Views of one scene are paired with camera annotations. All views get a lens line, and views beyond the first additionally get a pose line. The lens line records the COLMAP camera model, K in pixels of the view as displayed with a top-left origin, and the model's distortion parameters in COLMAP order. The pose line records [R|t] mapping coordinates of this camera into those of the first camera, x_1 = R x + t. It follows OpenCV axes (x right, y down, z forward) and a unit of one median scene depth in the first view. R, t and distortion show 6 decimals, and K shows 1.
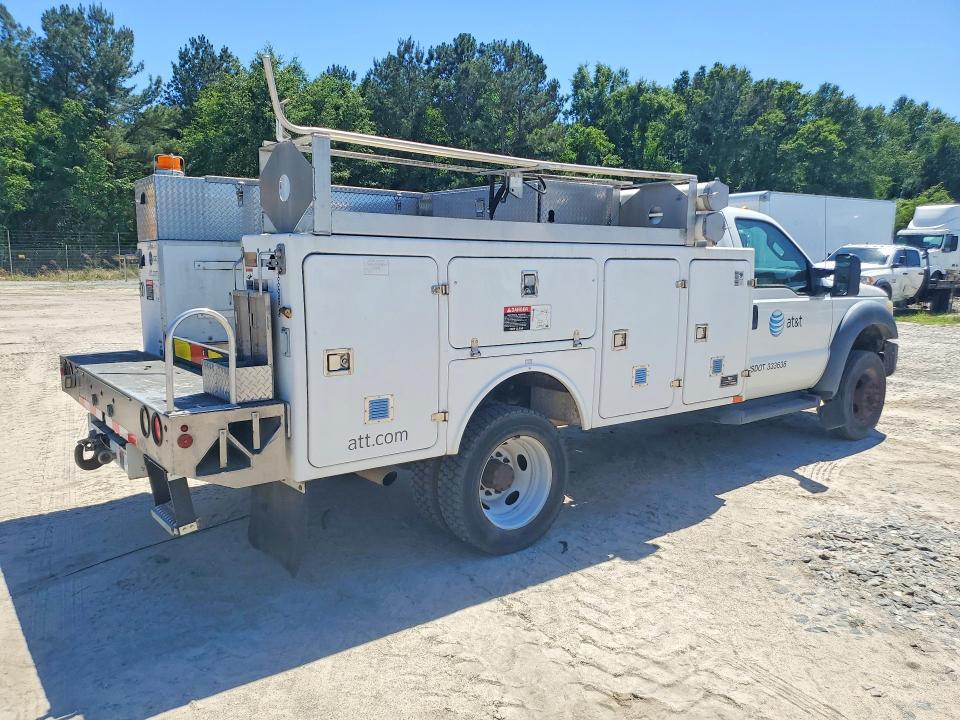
lens RADIAL K [[749.4, 0, 483.0], [0, 749.4, 365.5], [0, 0, 1]] dist [-0.009825, -0.004154]
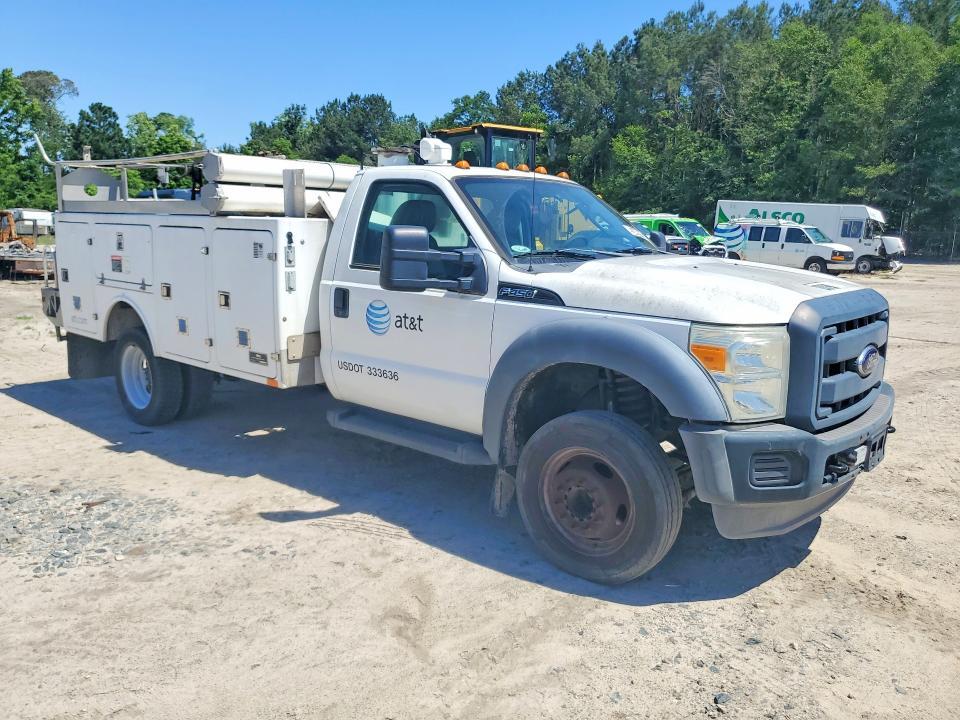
lens RADIAL K [[749.4, 0, 483.6], [0, 749.4, 354.0], [0, 0, 1]] dist [-0.009825, -0.004154]
pose [[0.222761, 0.169414, -0.960040, 1.323854], [-0.157146, 0.978146, 0.136146, -0.161365], [0.962124, 0.120539, 0.244516, 1.060366]]
